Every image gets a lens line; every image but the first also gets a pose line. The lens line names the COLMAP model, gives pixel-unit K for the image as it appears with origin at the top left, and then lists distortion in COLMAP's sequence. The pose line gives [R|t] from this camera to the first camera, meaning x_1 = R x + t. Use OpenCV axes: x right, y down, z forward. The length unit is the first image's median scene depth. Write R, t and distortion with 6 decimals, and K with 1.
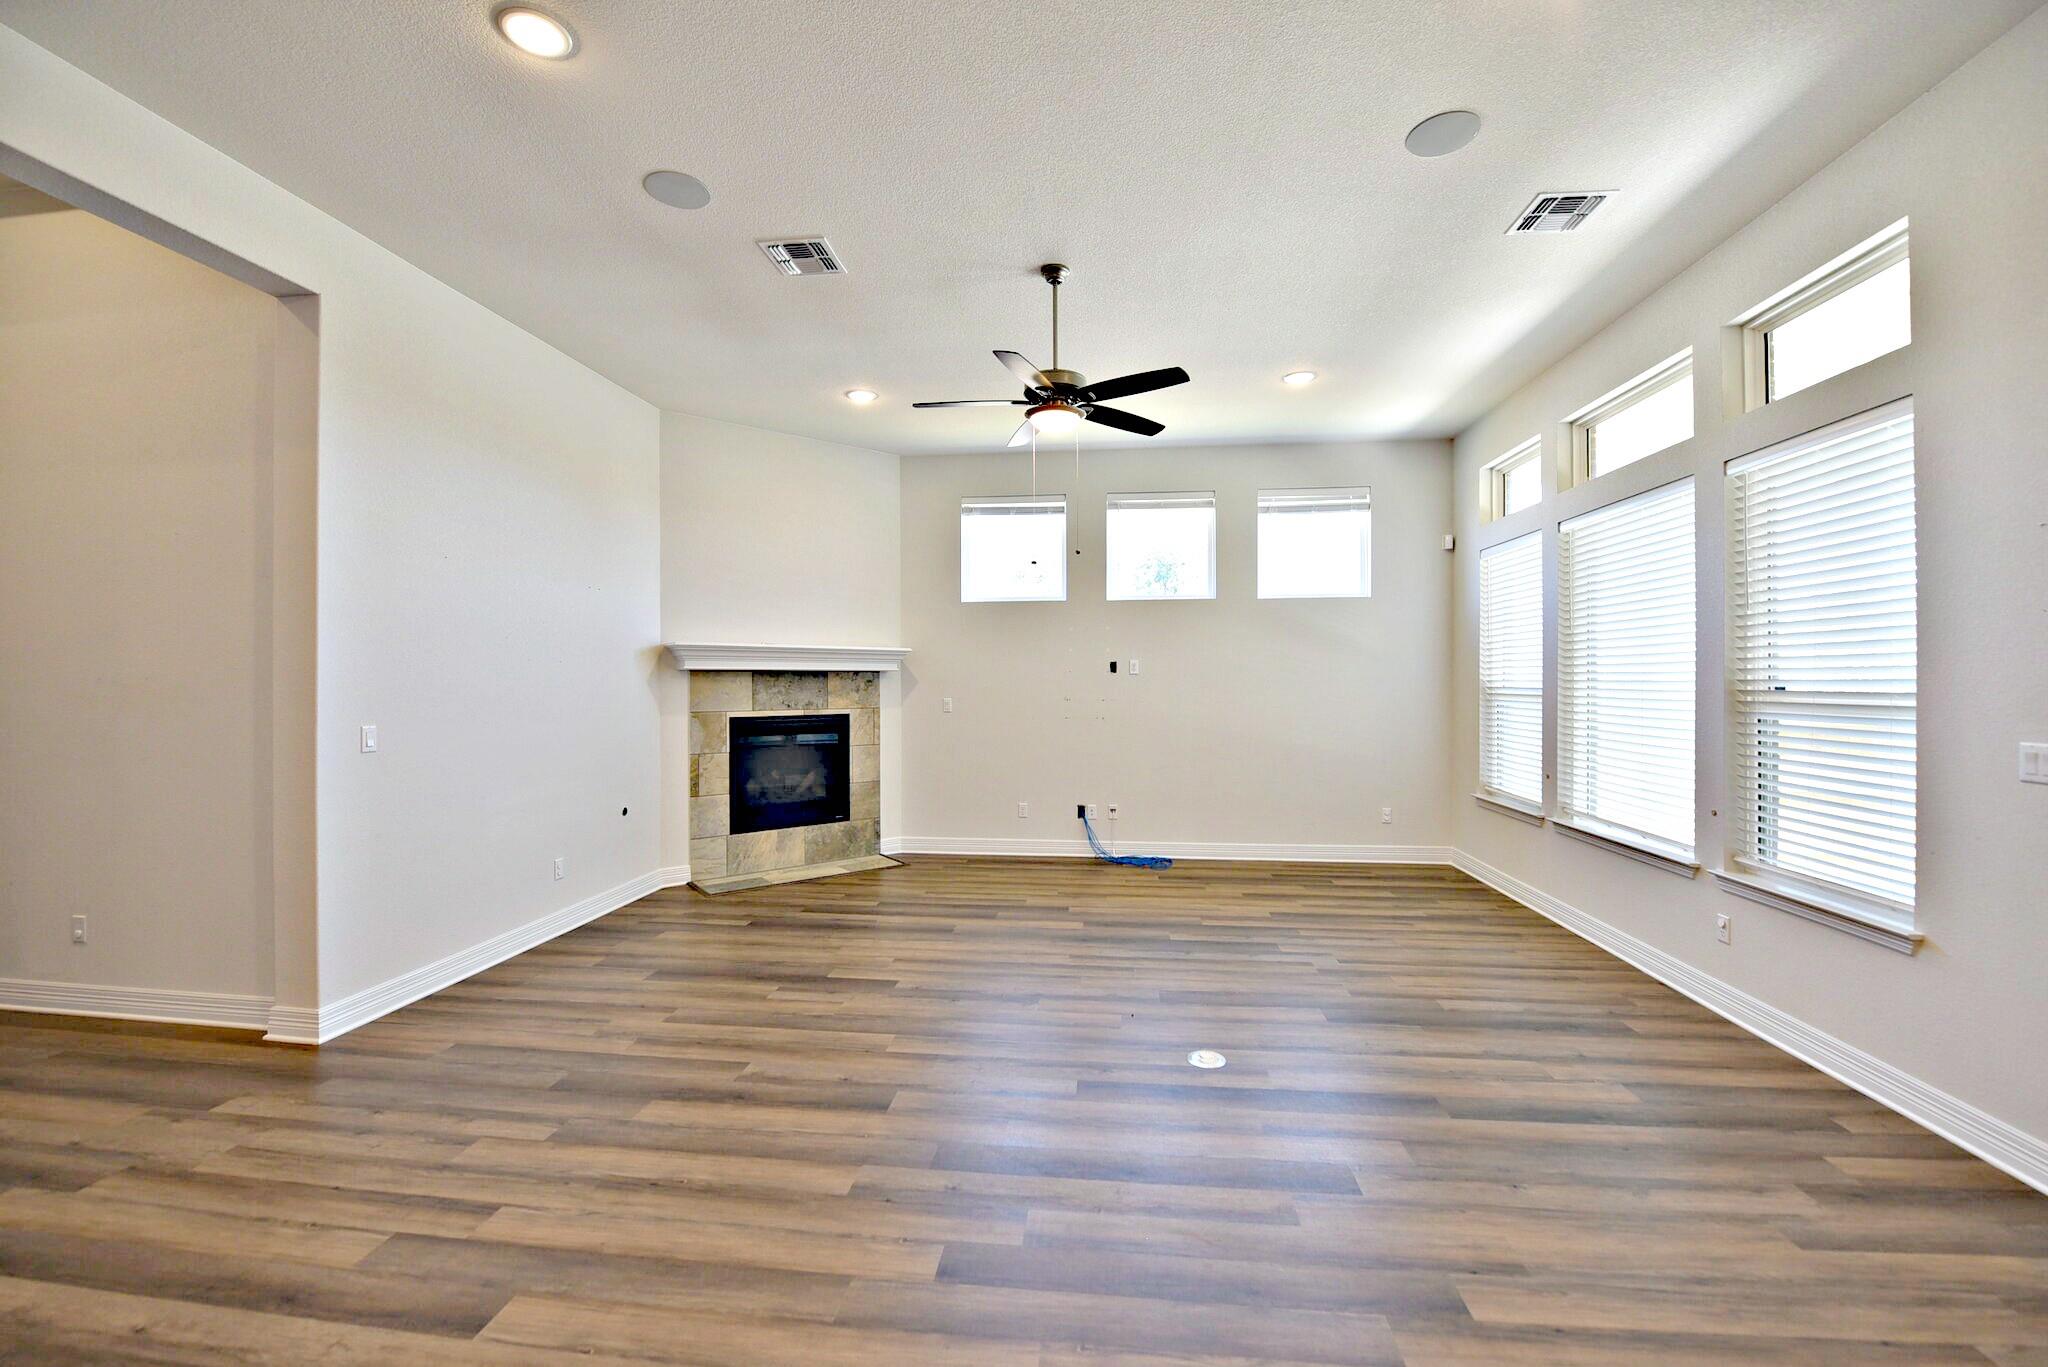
lens RADIAL K [[819.6, 0, 1035.1], [0, 819.6, 684.8], [0, 0, 1]] dist [-0.016588, -0.002513]
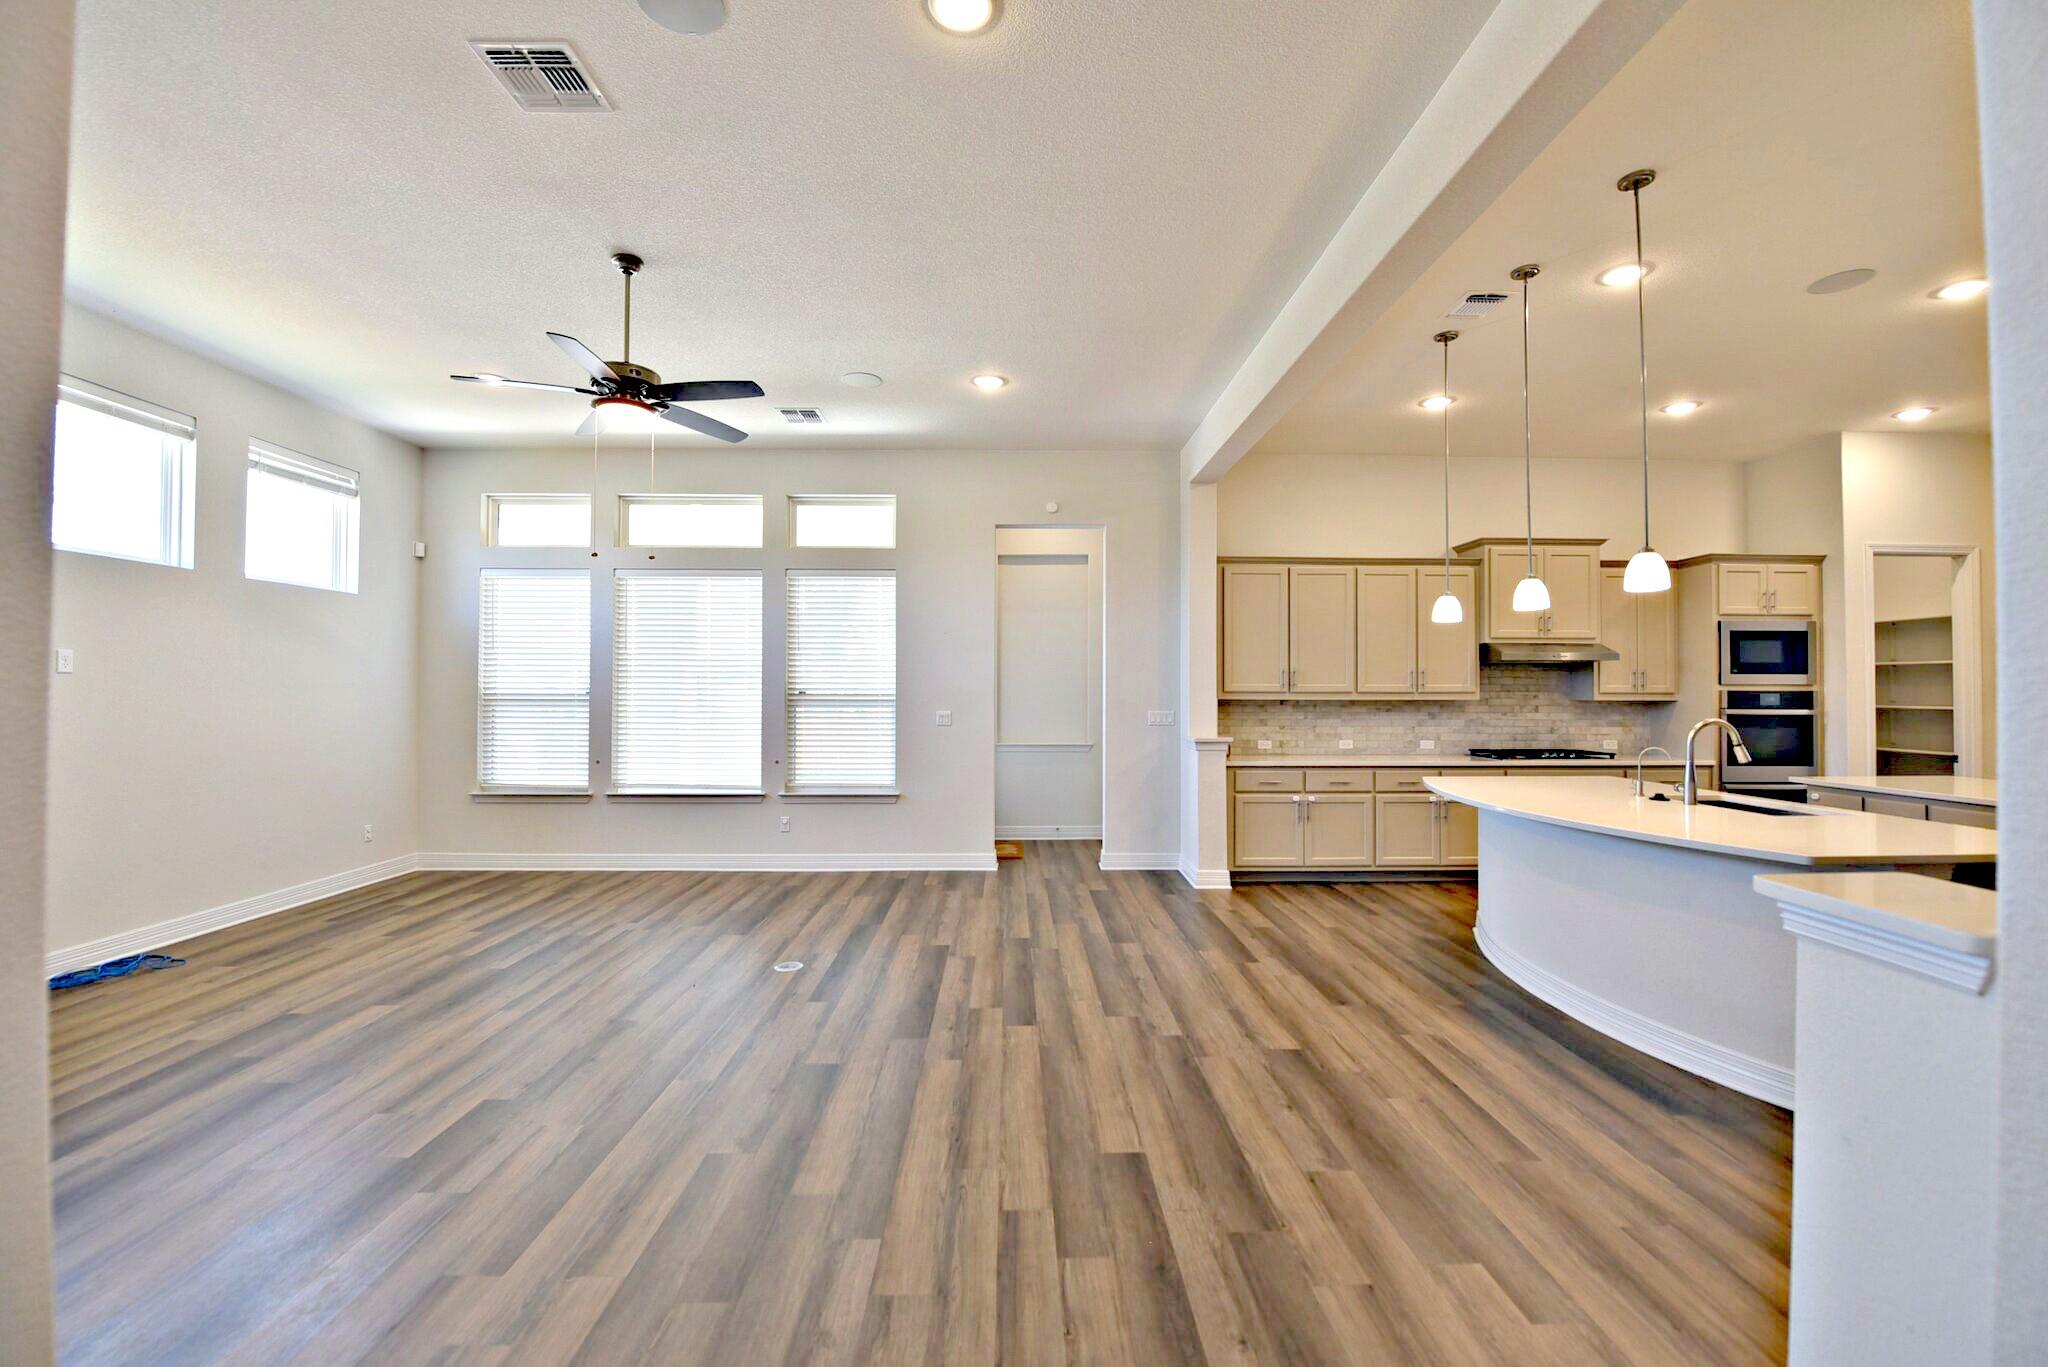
lens RADIAL K [[819.6, 0, 1022.5], [0, 819.6, 685.2], [0, 0, 1]] dist [-0.016588, -0.002513]
pose [[-0.121698, 0.007696, 0.992537, -0.626966], [0.002313, 0.999969, -0.007470, 0.002311], [-0.992564, 0.001387, -0.121712, 0.413502]]
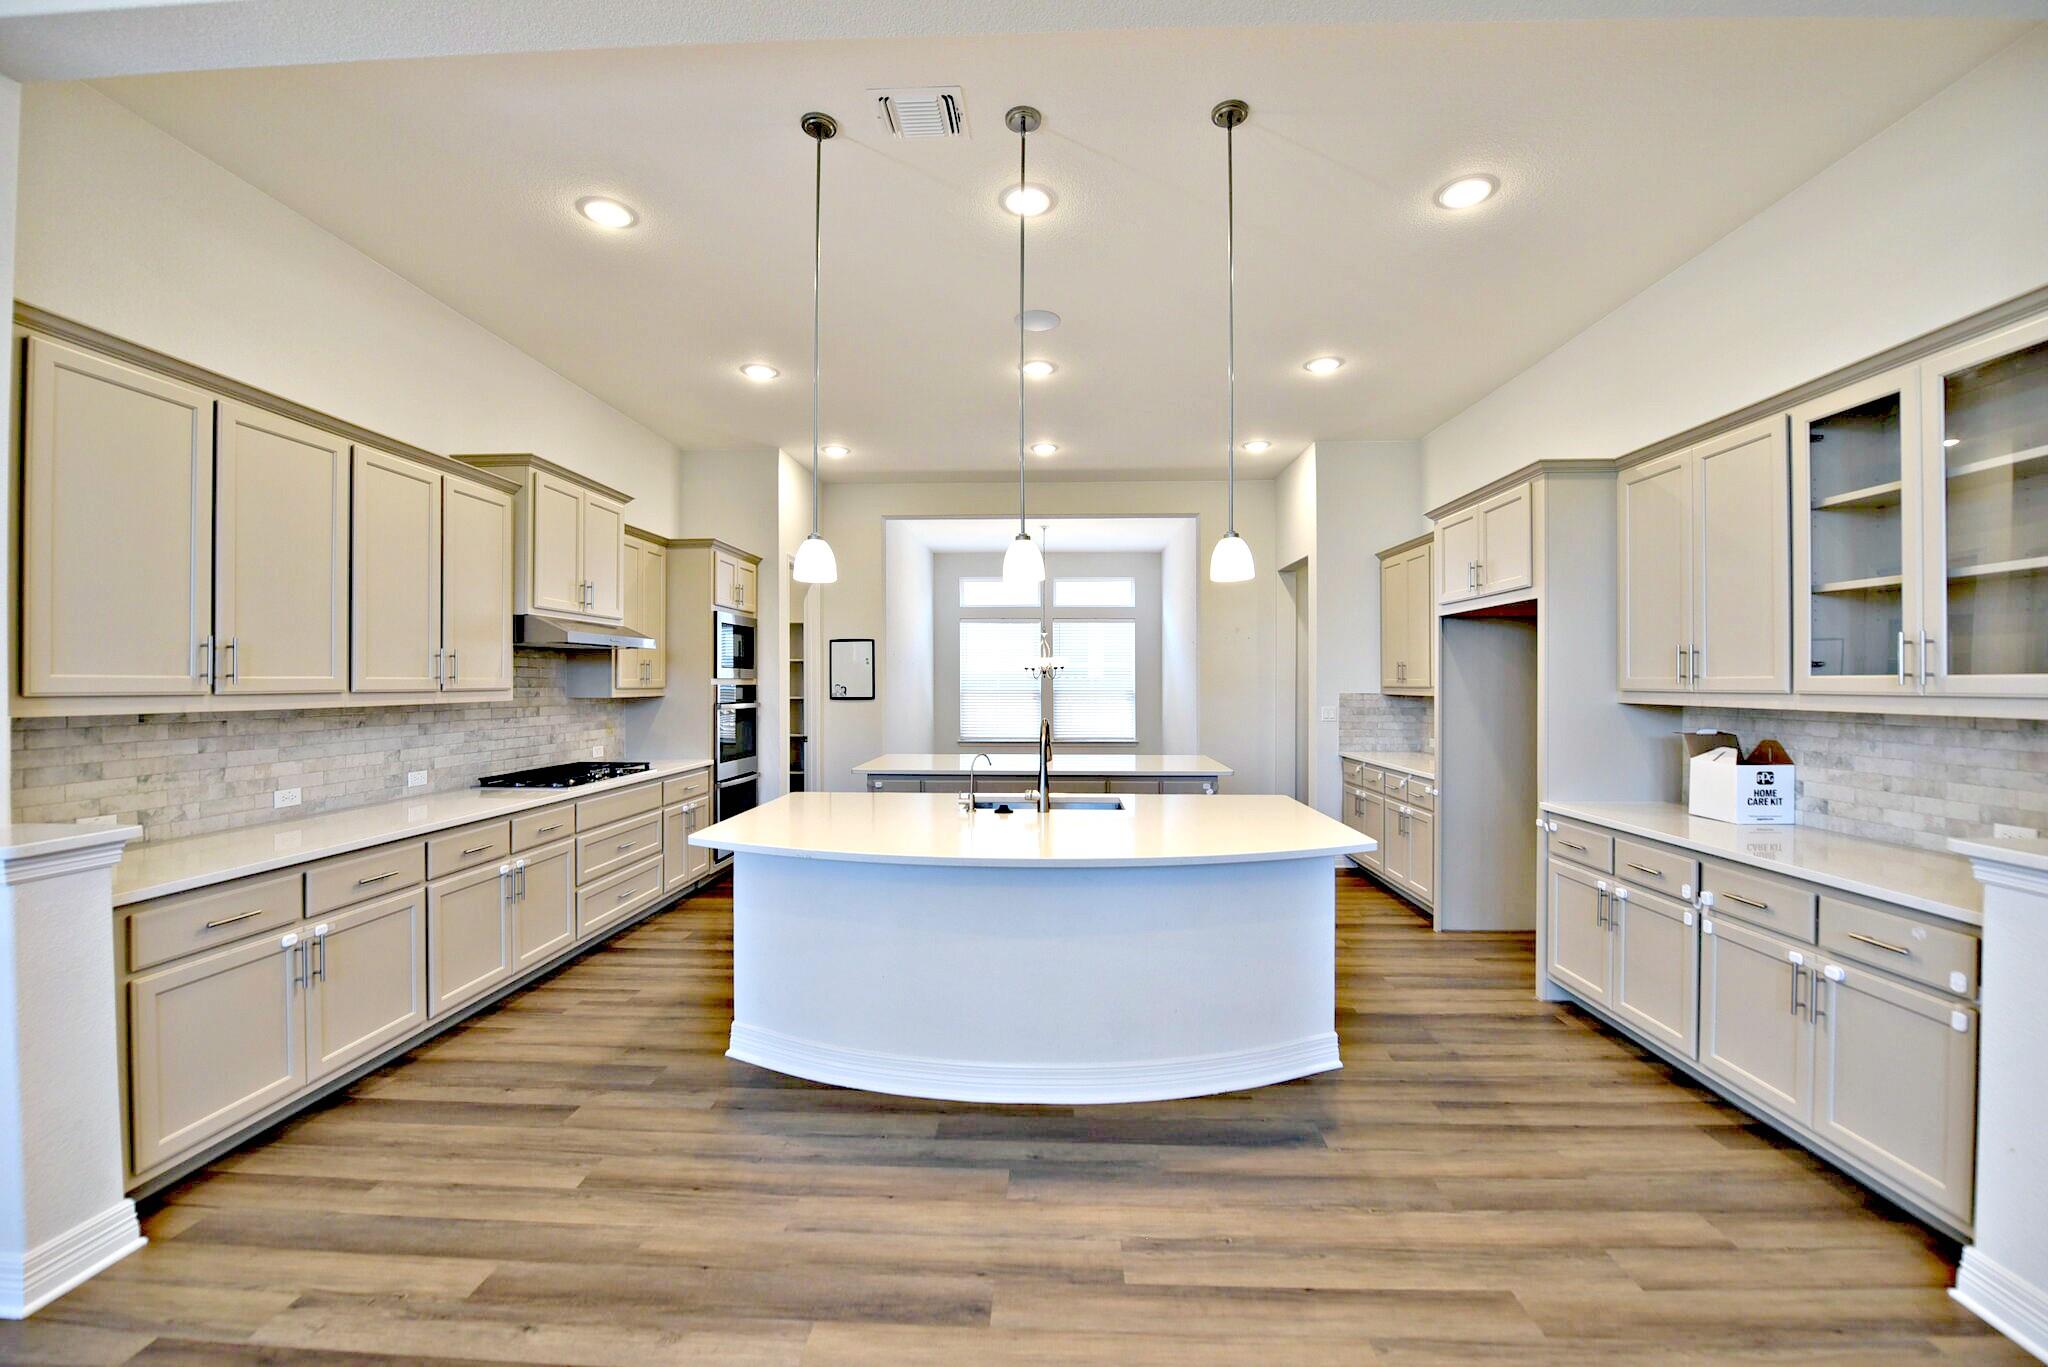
lens RADIAL K [[819.6, 0, 1040.3], [0, 819.6, 676.4], [0, 0, 1]] dist [-0.016588, -0.002513]
pose [[-0.997359, -0.002630, -0.072582, -0.029932], [-0.002469, 0.999994, -0.002299, -0.005532], [0.072588, -0.002113, -0.997360, 0.413750]]
